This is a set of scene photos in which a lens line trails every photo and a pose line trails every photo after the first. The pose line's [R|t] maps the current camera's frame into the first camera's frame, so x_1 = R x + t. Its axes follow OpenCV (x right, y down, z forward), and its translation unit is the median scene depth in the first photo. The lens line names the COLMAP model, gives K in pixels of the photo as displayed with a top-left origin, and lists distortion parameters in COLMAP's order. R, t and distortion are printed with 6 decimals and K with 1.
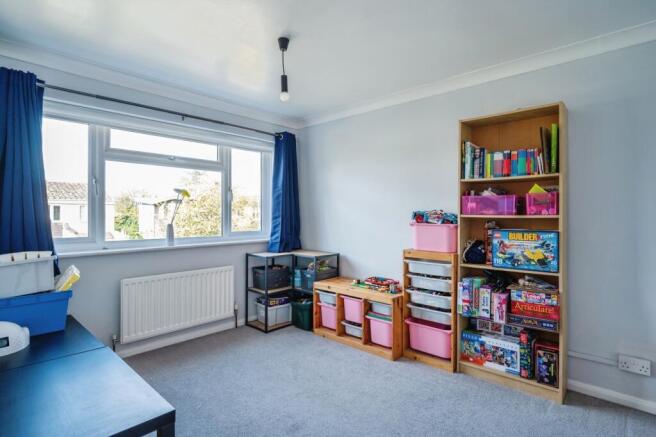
lens RADIAL K [[335.5, 0, 329.3], [0, 335.5, 215.8], [0, 0, 1]] dist [0.000343, 0.000113]
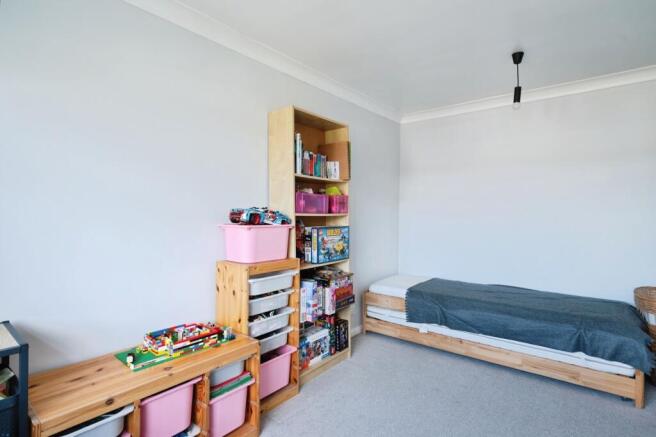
lens RADIAL K [[335.5, 0, 329.3], [0, 335.5, 215.8], [0, 0, 1]] dist [0.000343, 0.000113]
pose [[-0.059610, -0.014389, 0.998118, -0.532258], [0.002563, 0.999891, 0.014568, -0.009942], [-0.998218, 0.003426, -0.059567, 1.022279]]
